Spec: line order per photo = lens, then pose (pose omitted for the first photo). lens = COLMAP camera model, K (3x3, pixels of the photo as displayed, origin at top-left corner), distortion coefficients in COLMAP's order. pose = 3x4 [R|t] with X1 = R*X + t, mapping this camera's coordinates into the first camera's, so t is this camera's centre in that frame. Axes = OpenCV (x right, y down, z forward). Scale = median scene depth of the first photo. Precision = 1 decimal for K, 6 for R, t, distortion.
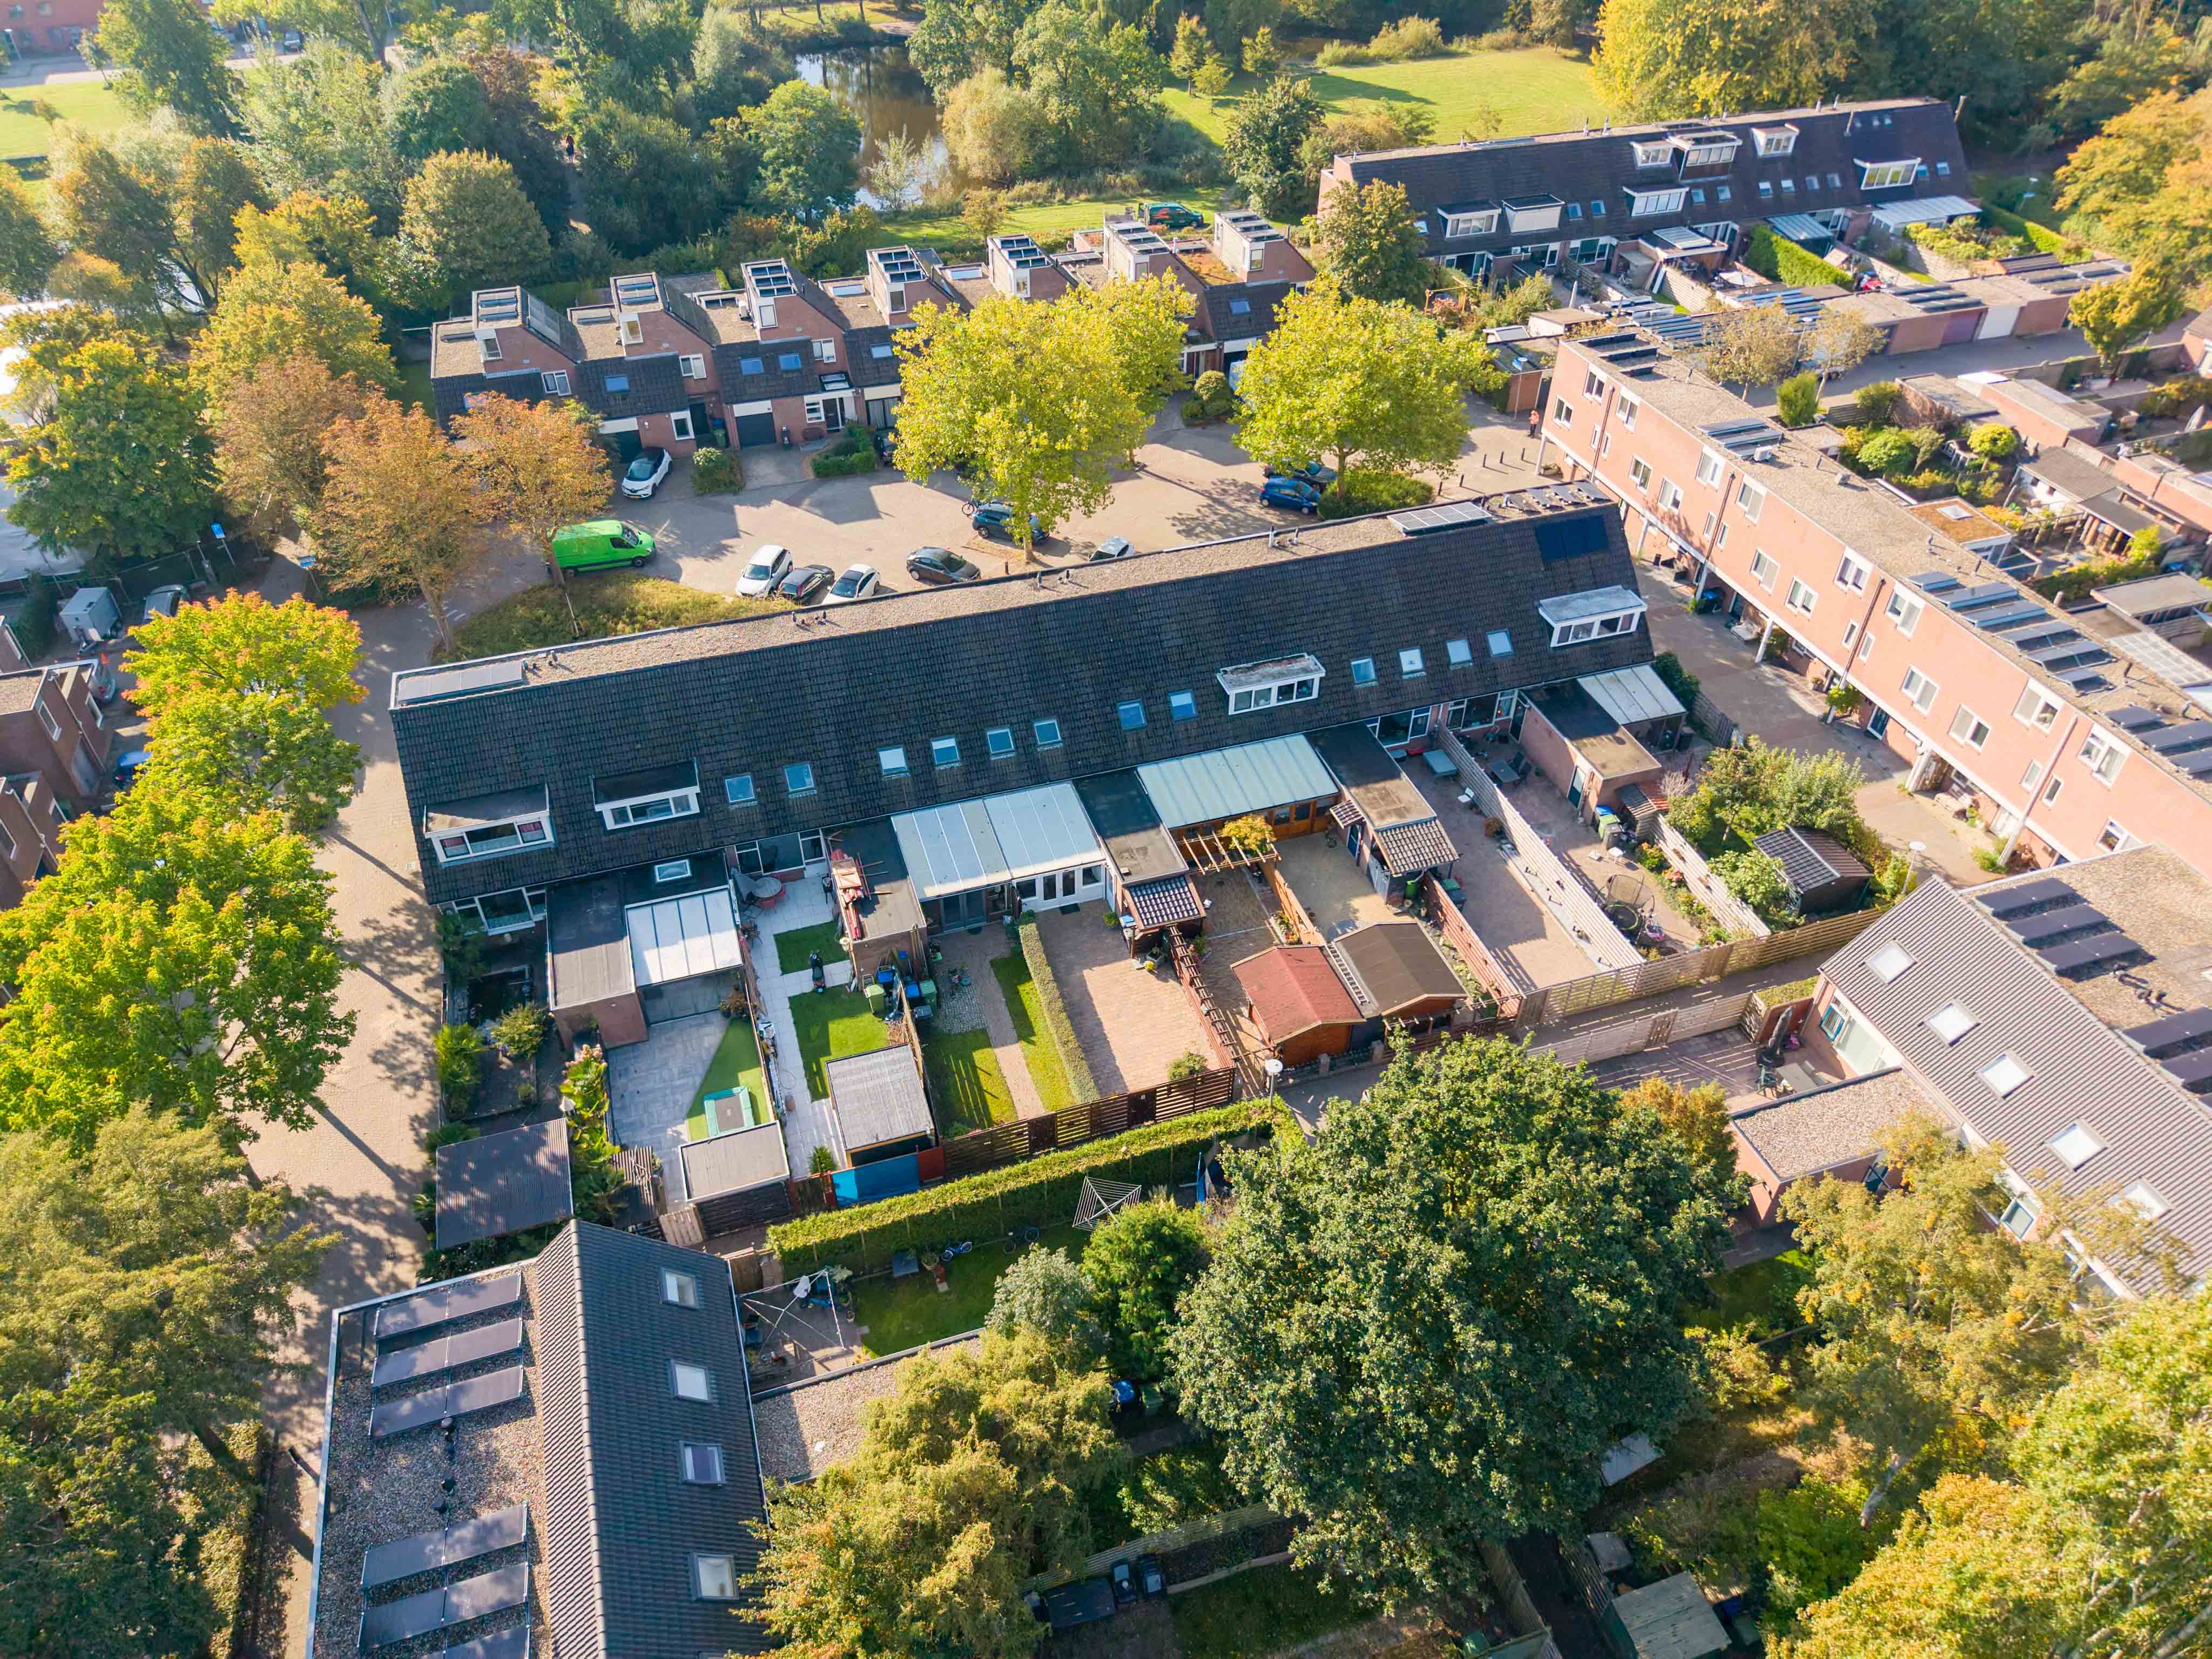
lens RADIAL K [[1501.5, 0, 1106.0], [0, 1501.5, 829.5], [0, 0, 1]] dist [0.000972, -0.007510]
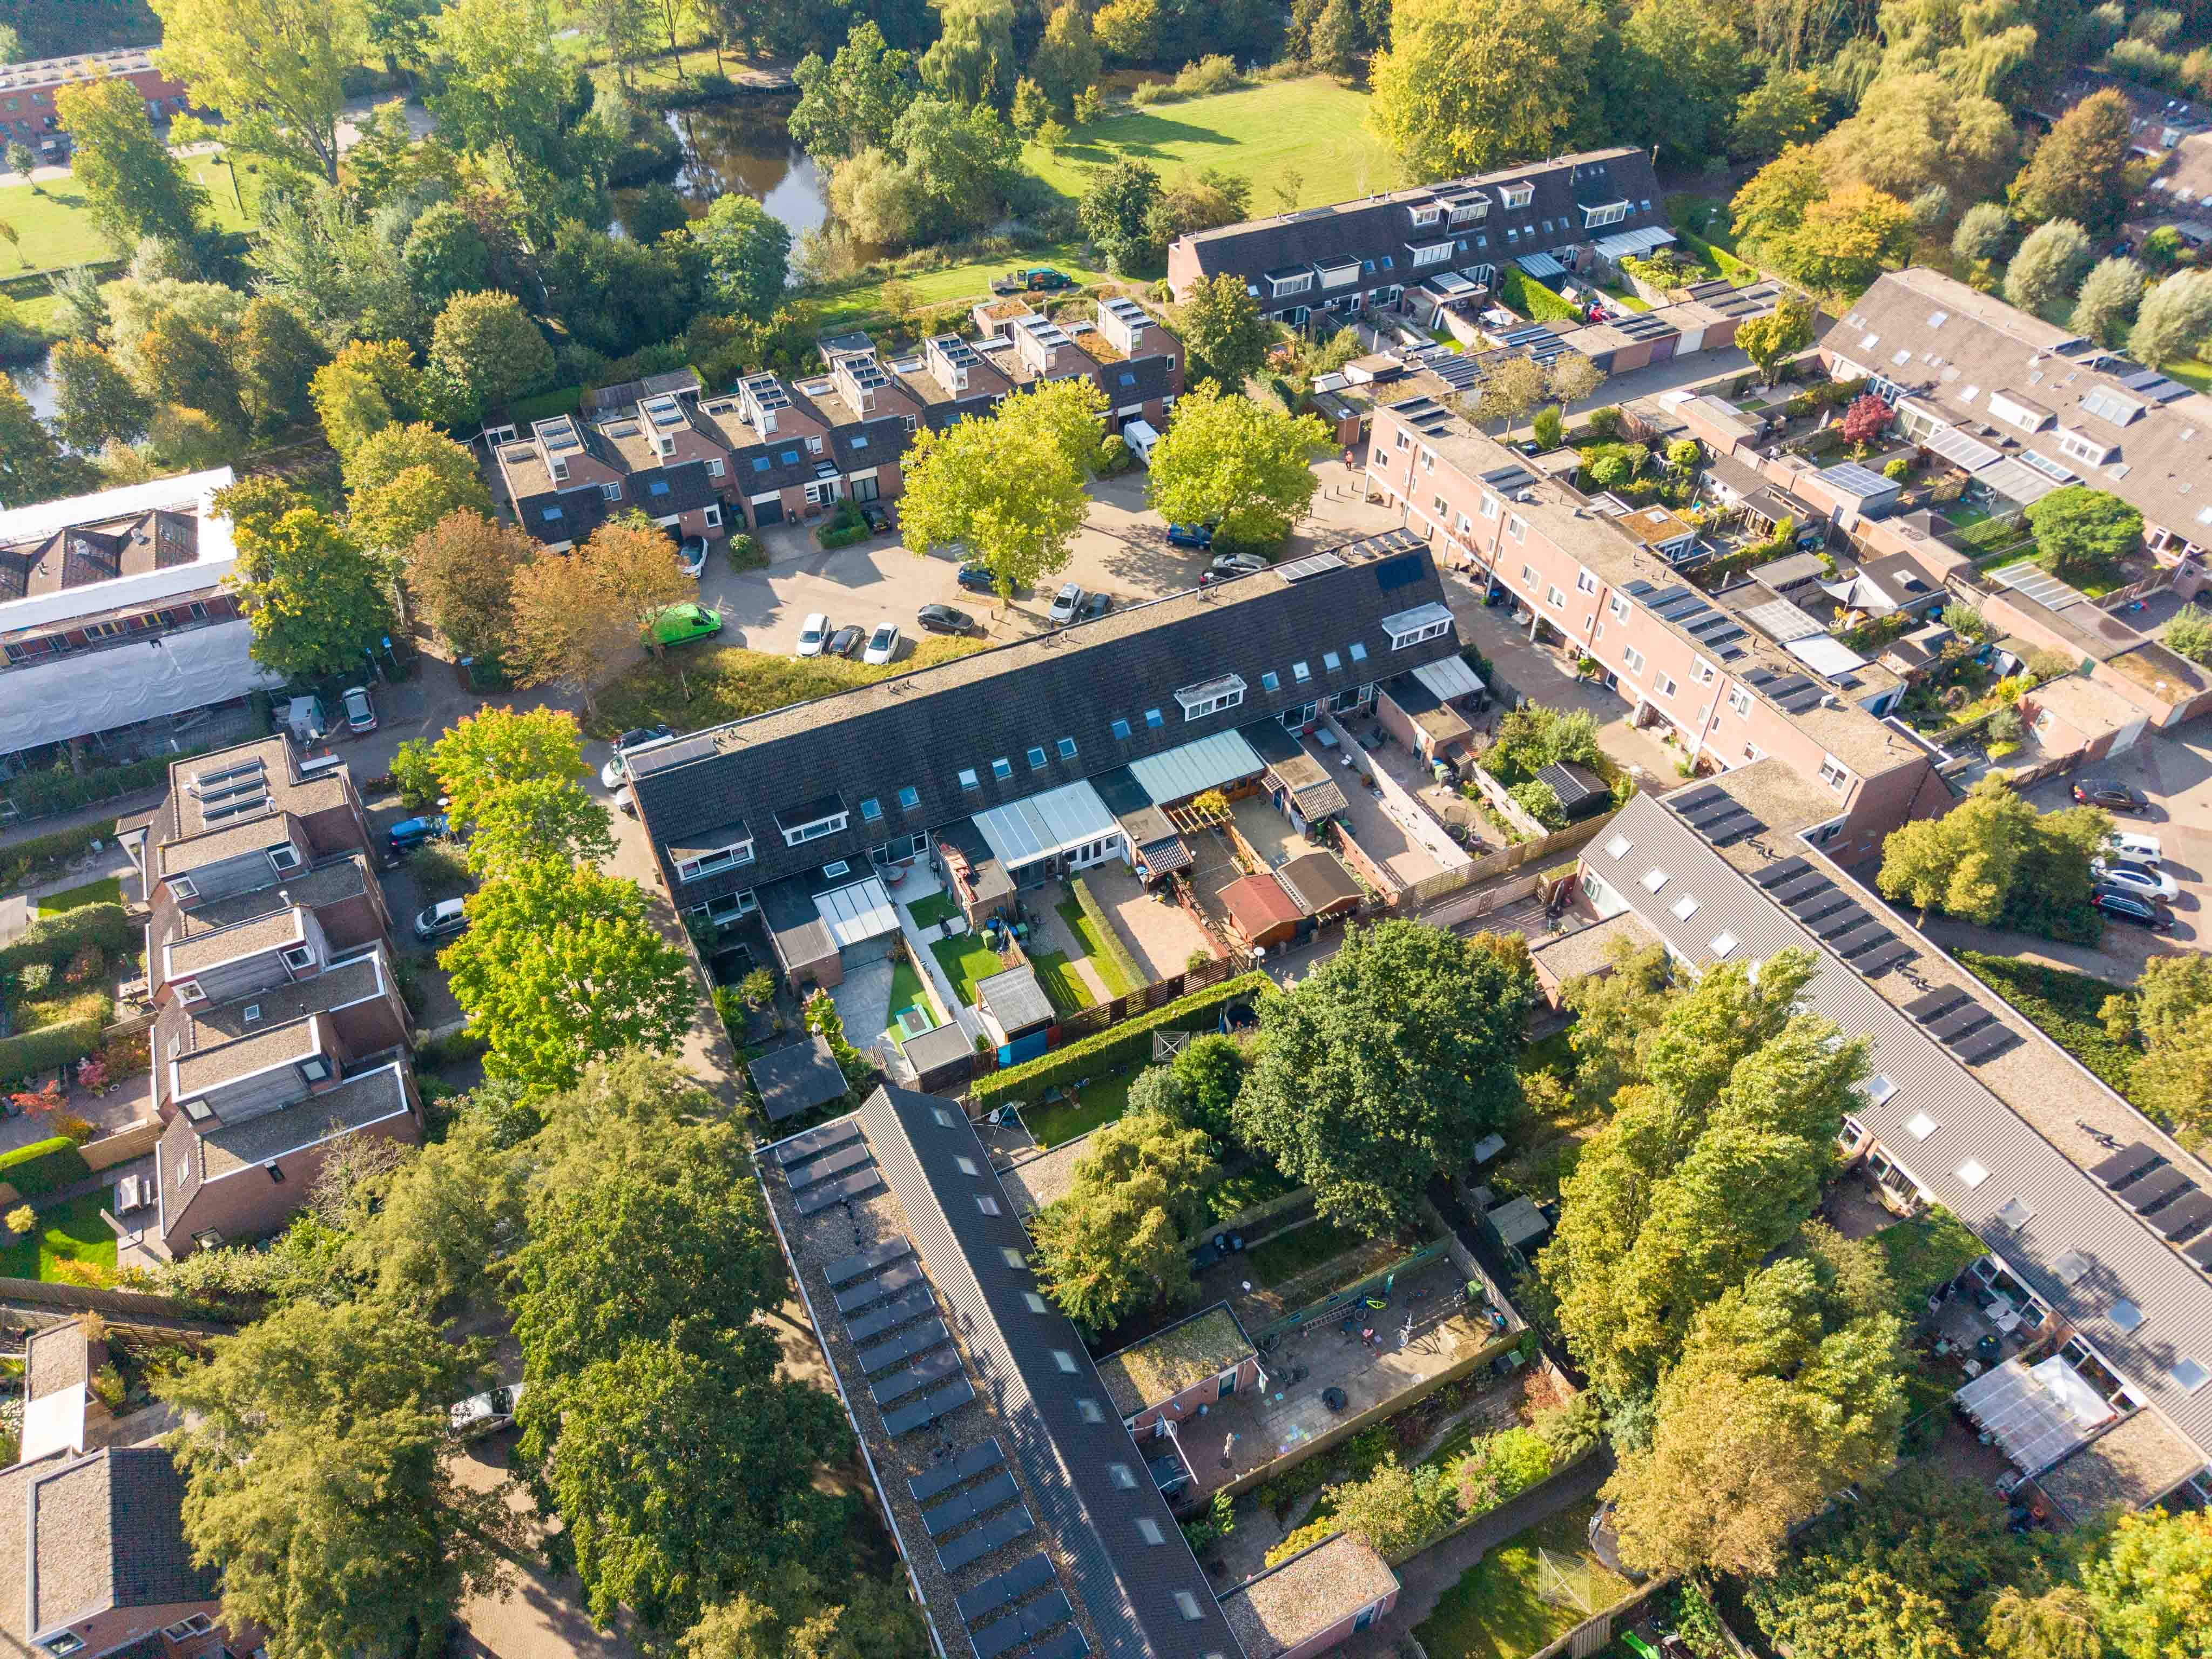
lens RADIAL K [[1520.0, 0, 1113.9], [0, 1520.0, 841.9], [0, 0, 1]] dist [0.036738, -0.103921]
pose [[0.987761, -0.104529, 0.115767, -0.169921], [0.097178, 0.992980, 0.067439, -0.066375], [-0.122004, -0.055363, 0.990984, -0.465107]]
